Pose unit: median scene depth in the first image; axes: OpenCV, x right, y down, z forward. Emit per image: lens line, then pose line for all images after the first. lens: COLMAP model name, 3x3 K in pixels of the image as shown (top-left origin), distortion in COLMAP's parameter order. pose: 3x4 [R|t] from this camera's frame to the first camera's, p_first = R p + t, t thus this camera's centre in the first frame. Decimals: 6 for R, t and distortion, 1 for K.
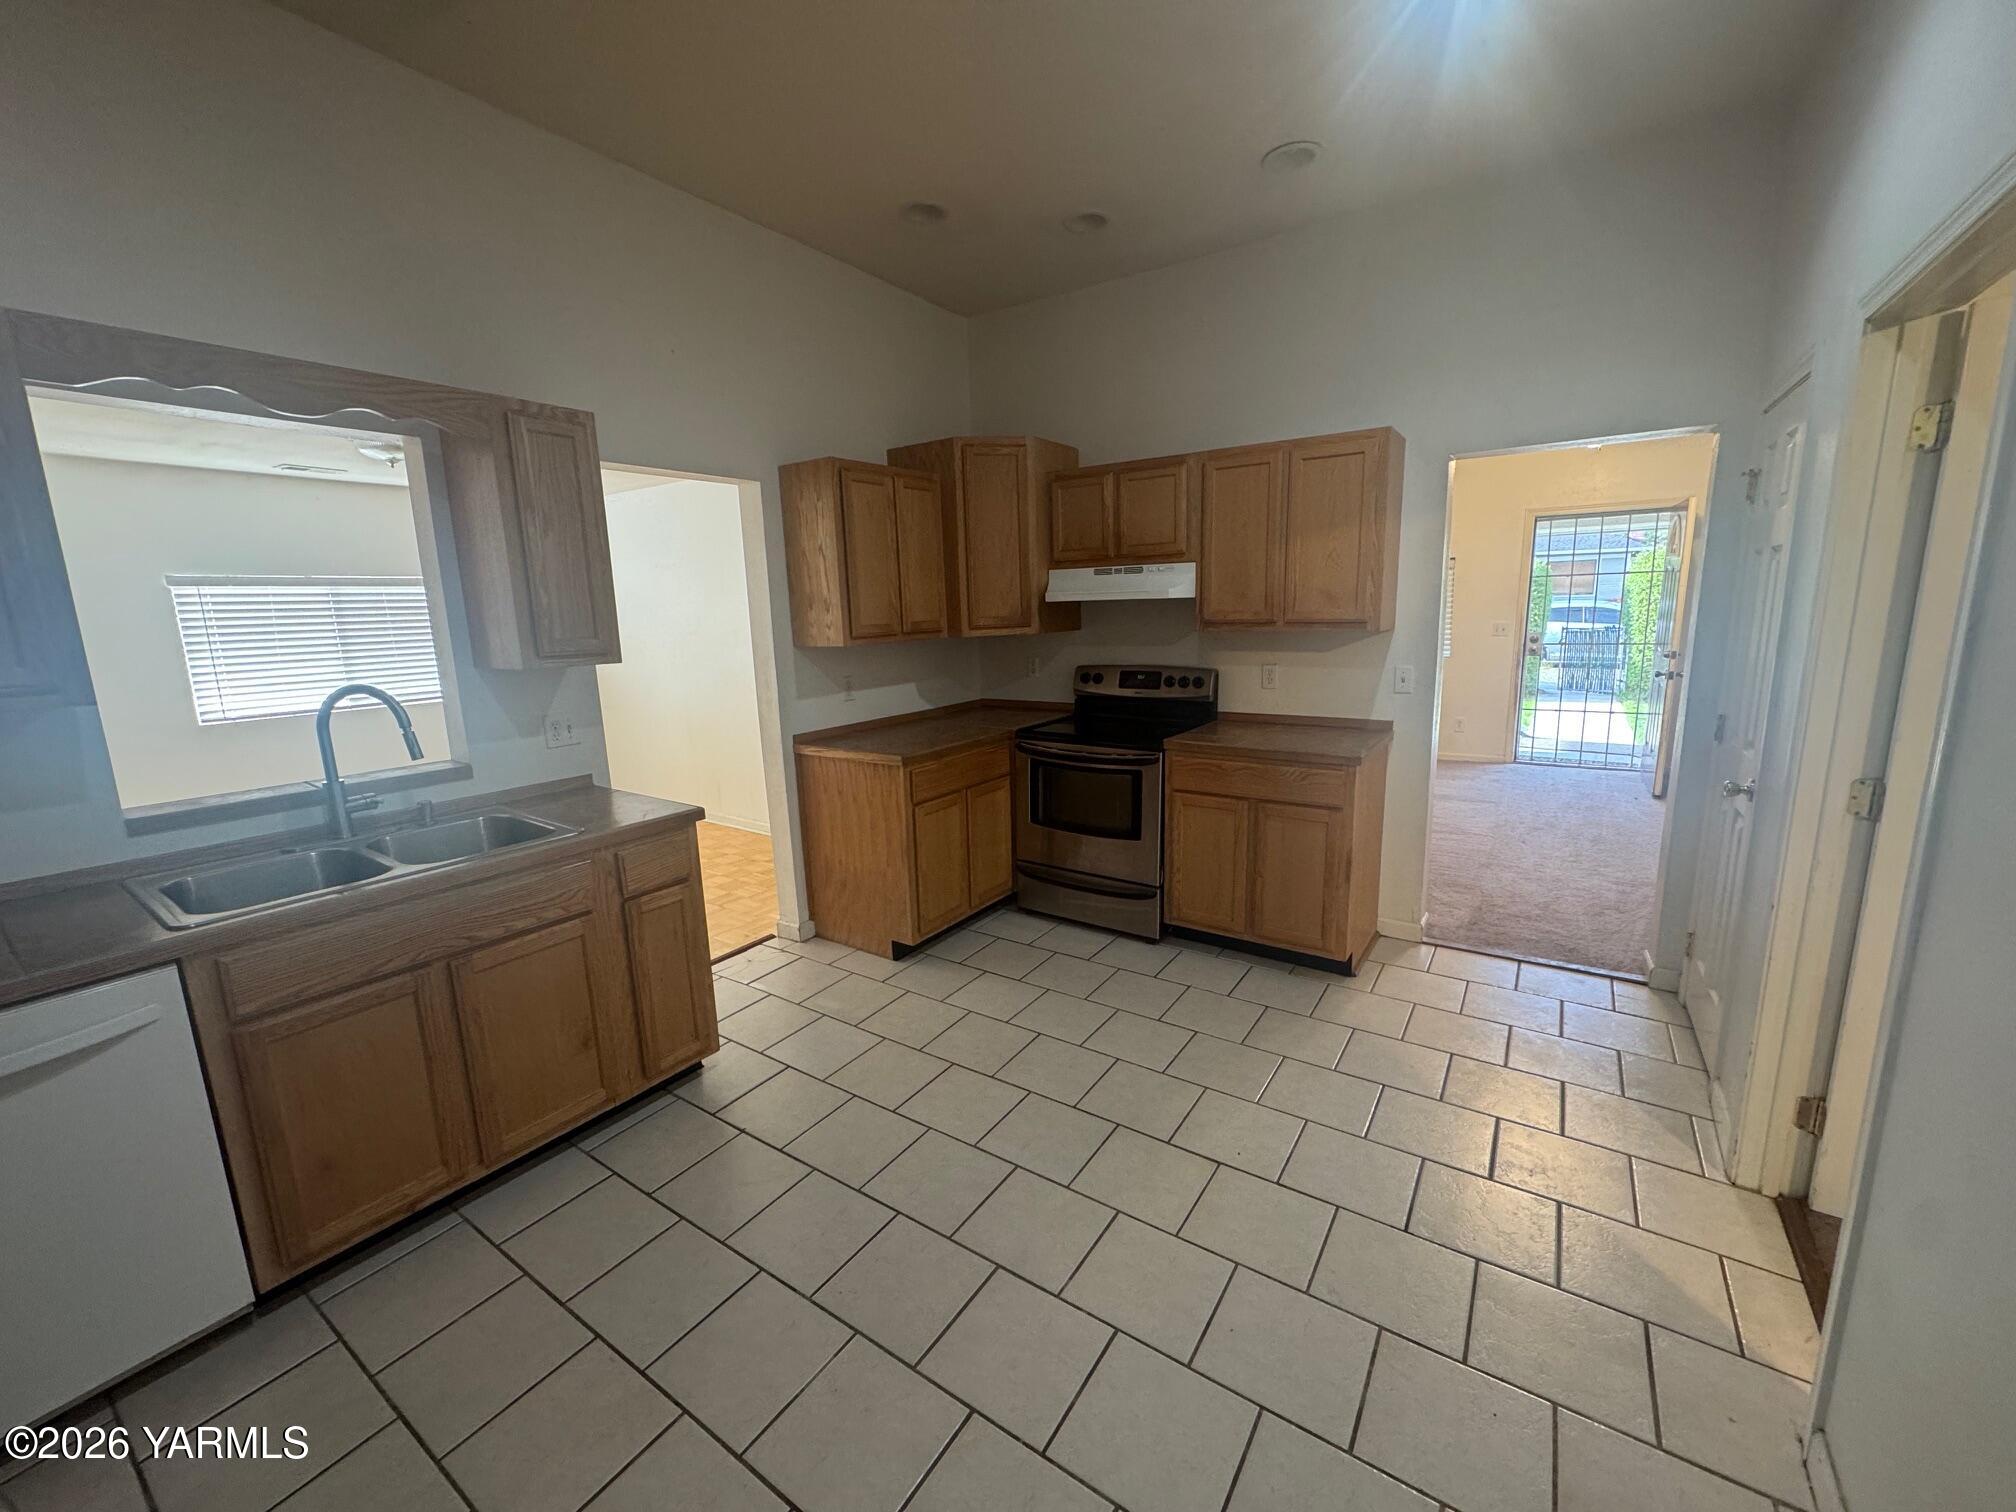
lens RADIAL K [[803.0, 0, 1008.0], [0, 803.0, 756.0], [0, 0, 1]] dist [0.000770, -0.000058]
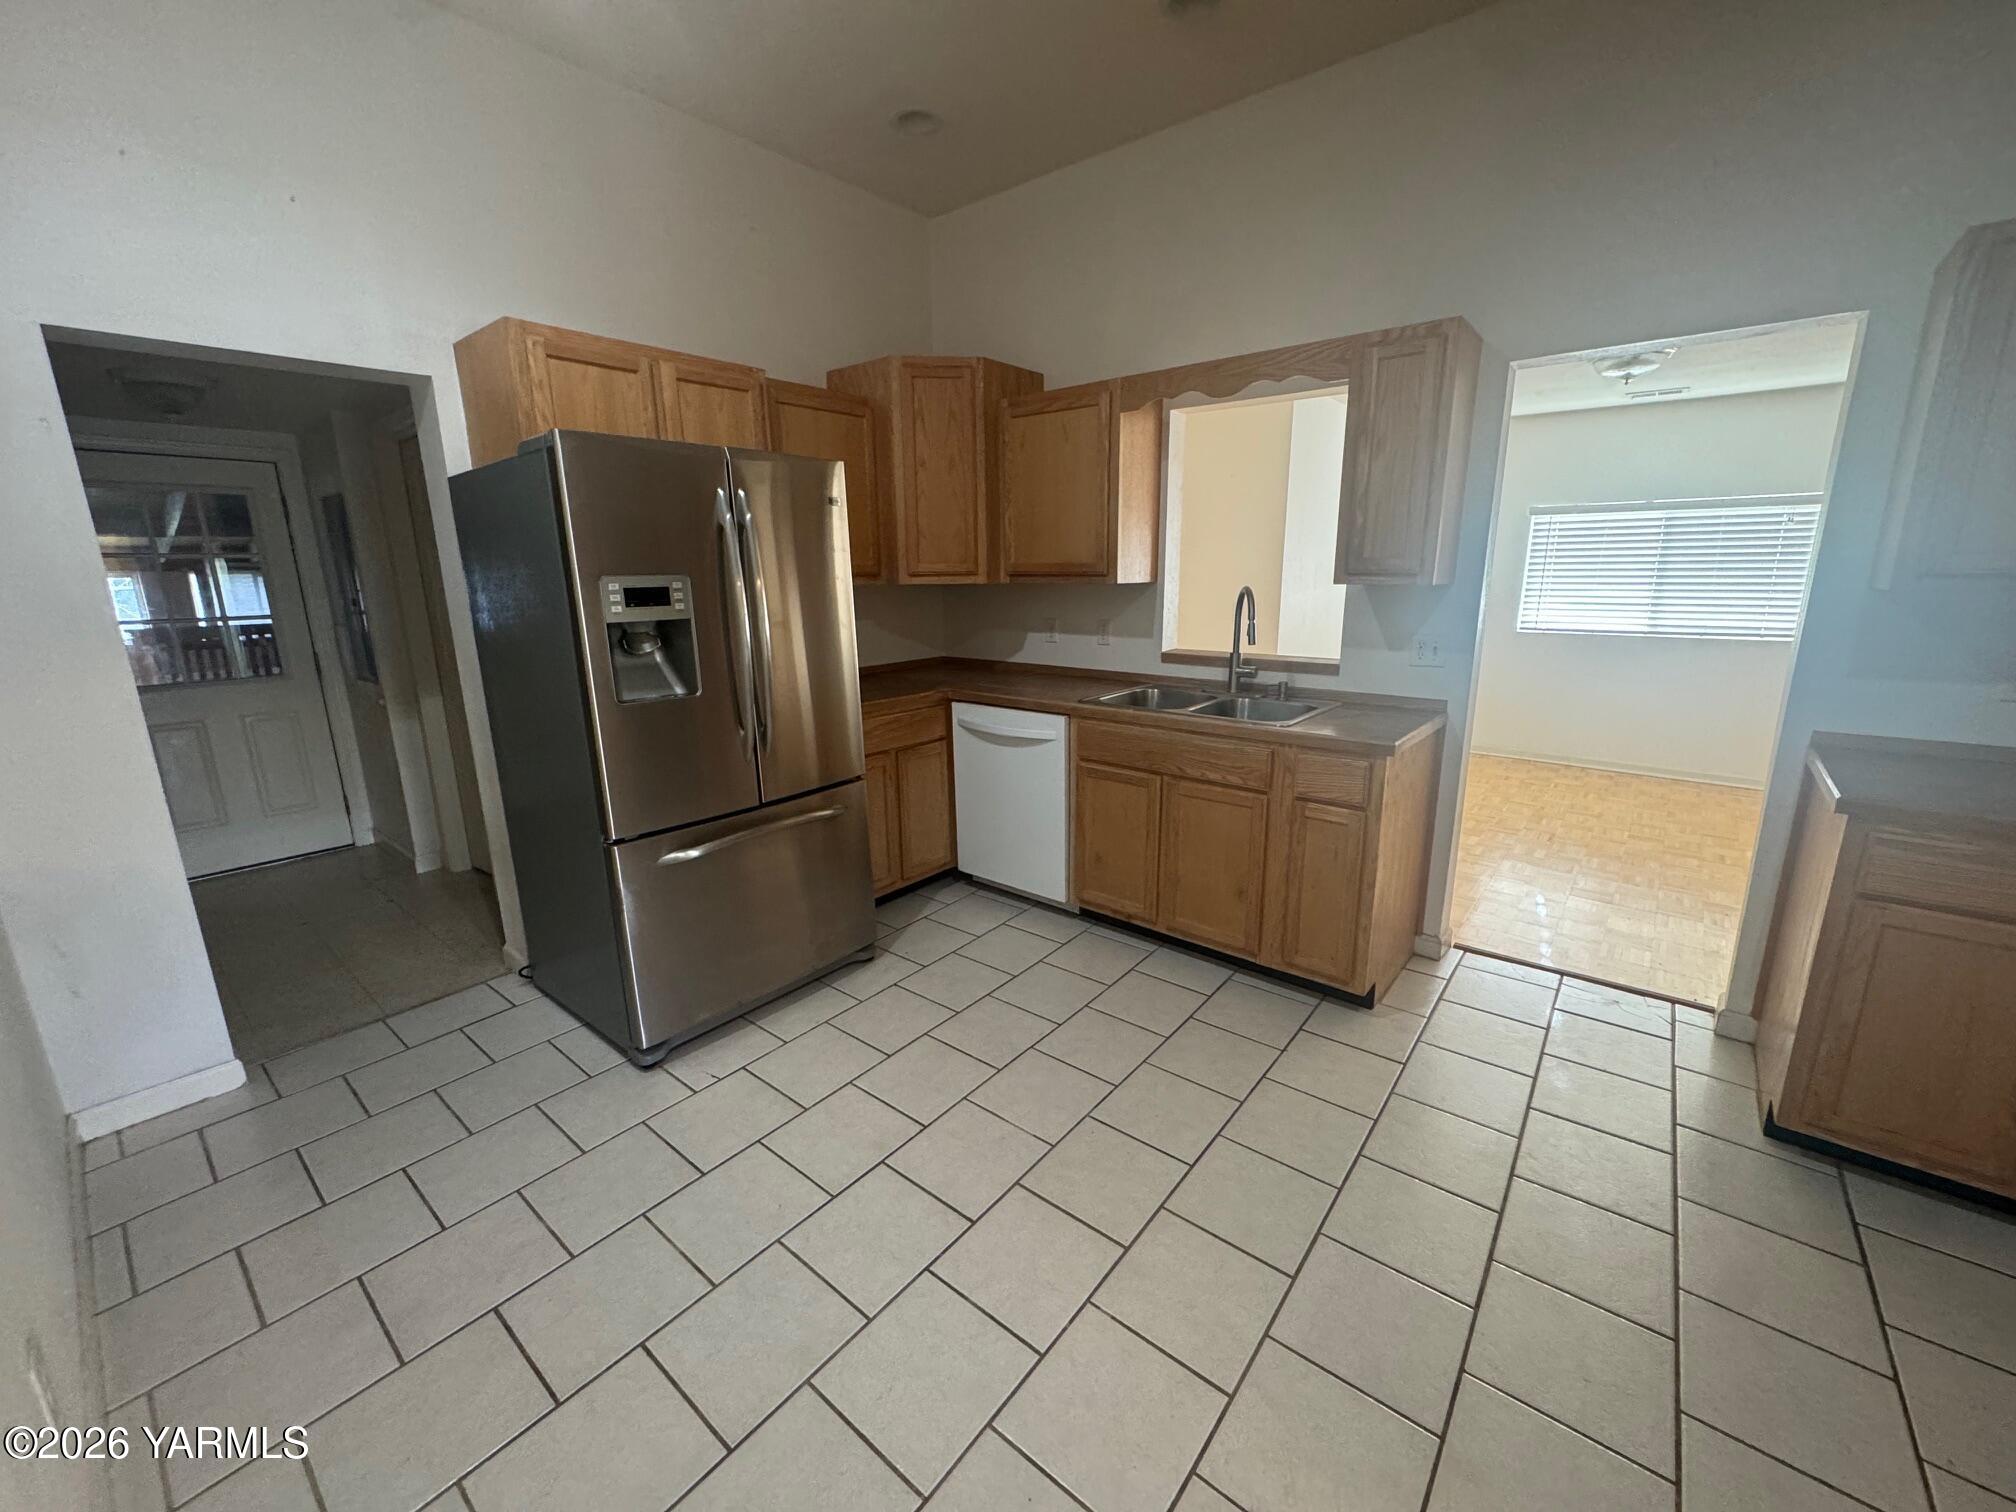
lens RADIAL K [[803.0, 0, 1008.0], [0, 803.0, 756.0], [0, 0, 1]] dist [0.000770, -0.000058]
pose [[-0.090455, 0.255471, -0.962576, 0.558291], [-0.173071, 0.947799, 0.267813, -0.094961], [0.980747, 0.190819, -0.041518, 0.594735]]
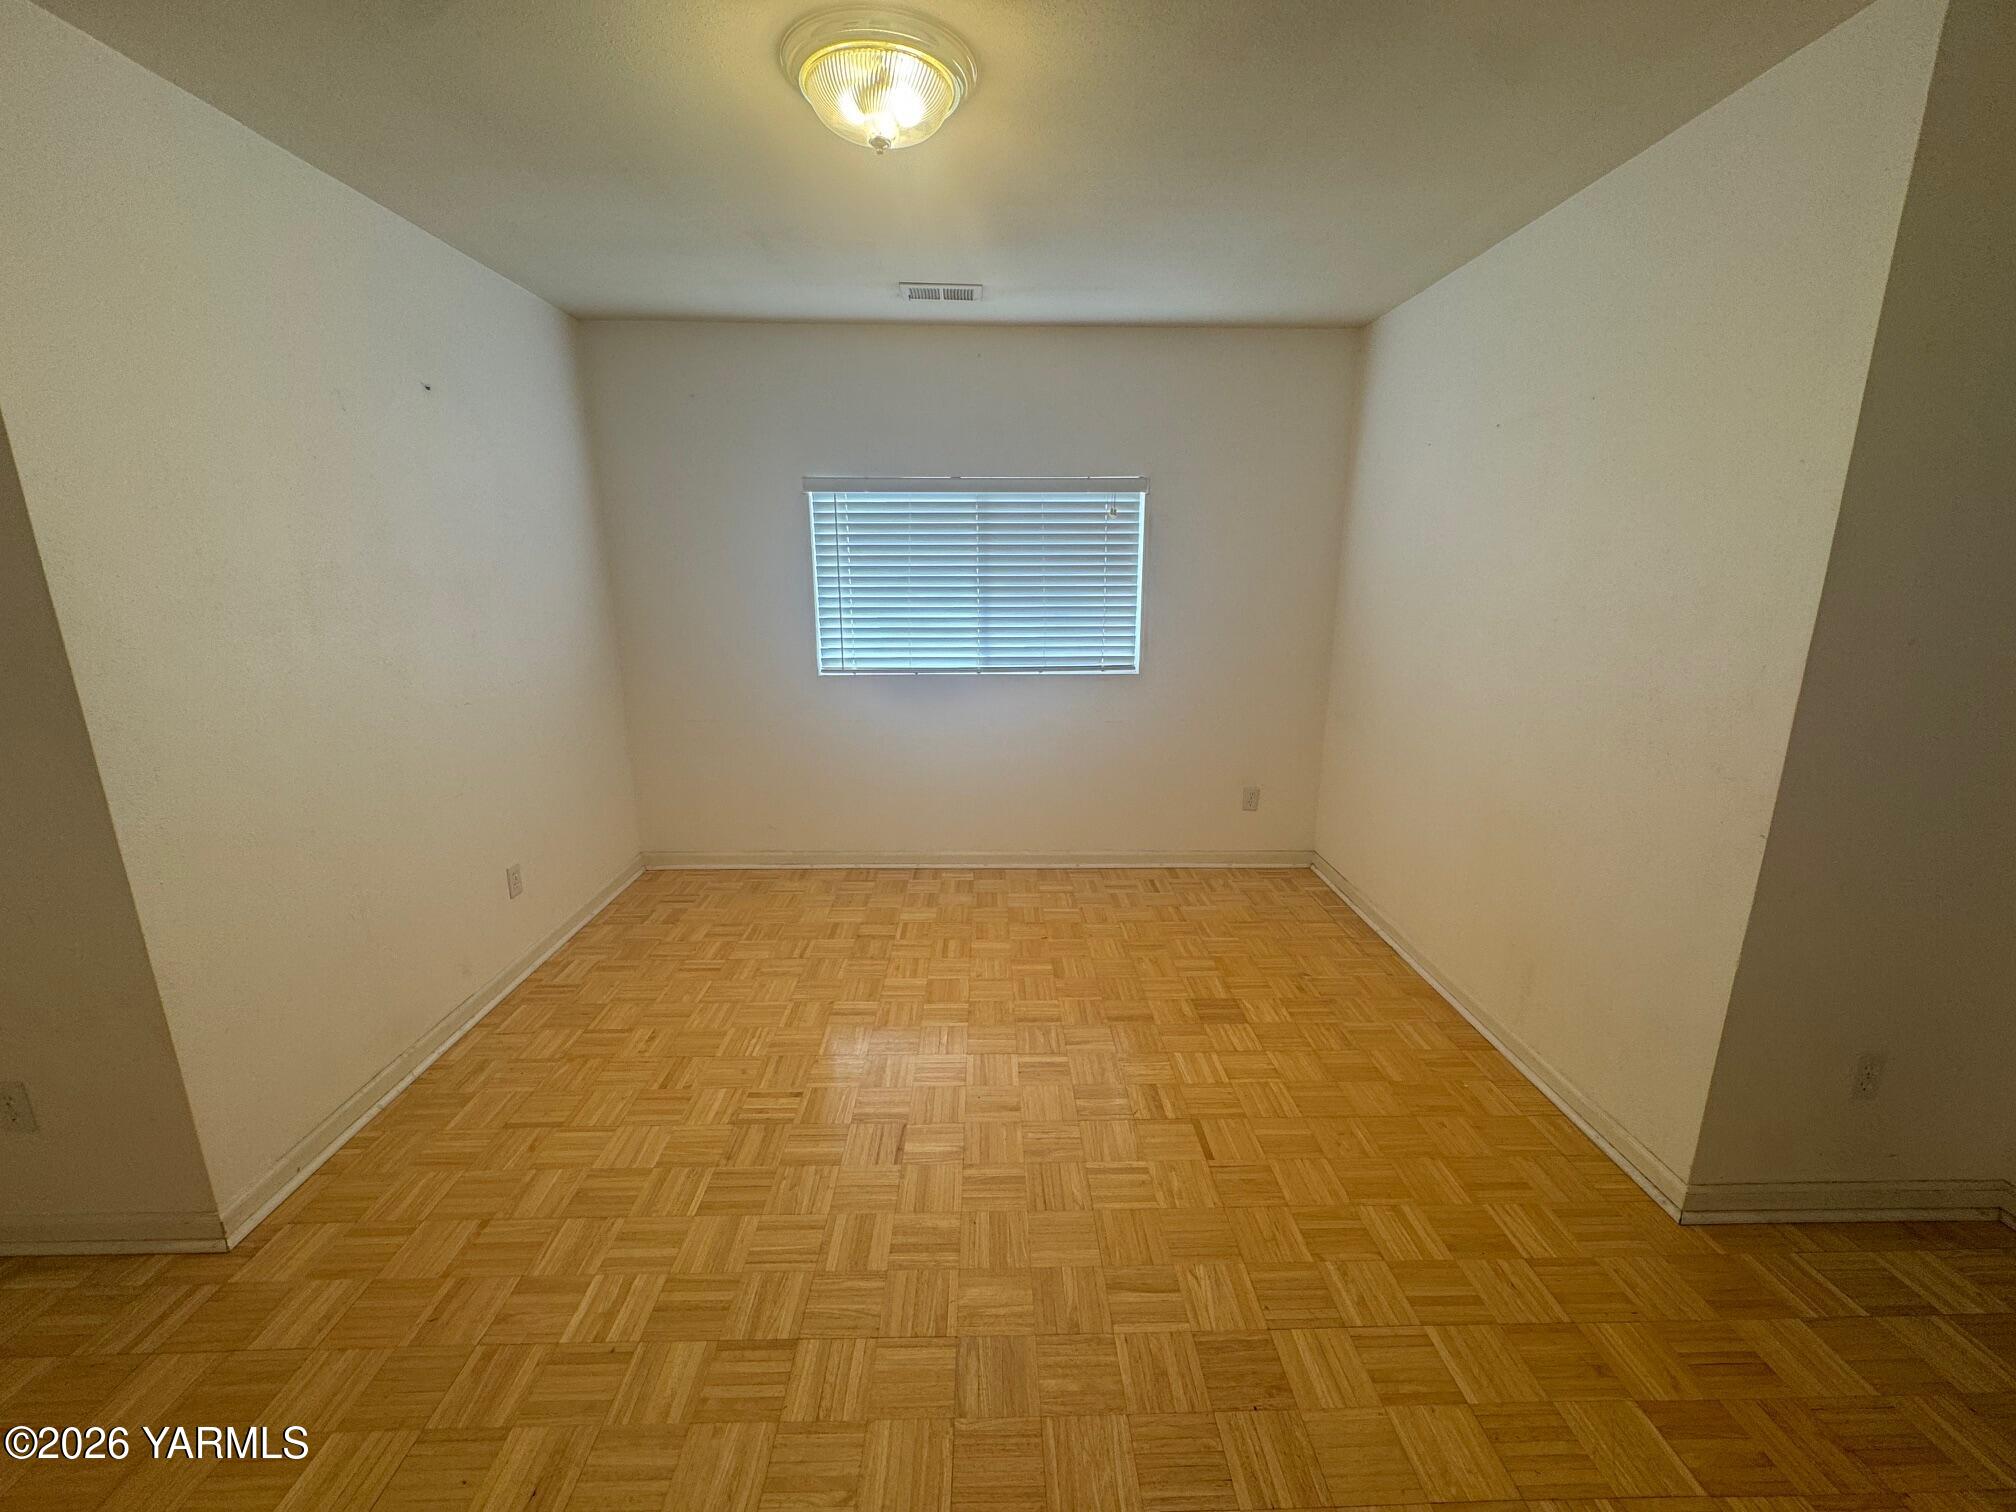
lens RADIAL K [[803.0, 0, 1008.0], [0, 803.0, 756.0], [0, 0, 1]] dist [0.000770, -0.000058]
pose [[0.589449, 0.214027, -0.778936, -0.507933], [-0.165129, 0.975826, 0.143167, -0.191835], [0.790748, 0.044235, 0.610542, 1.246674]]
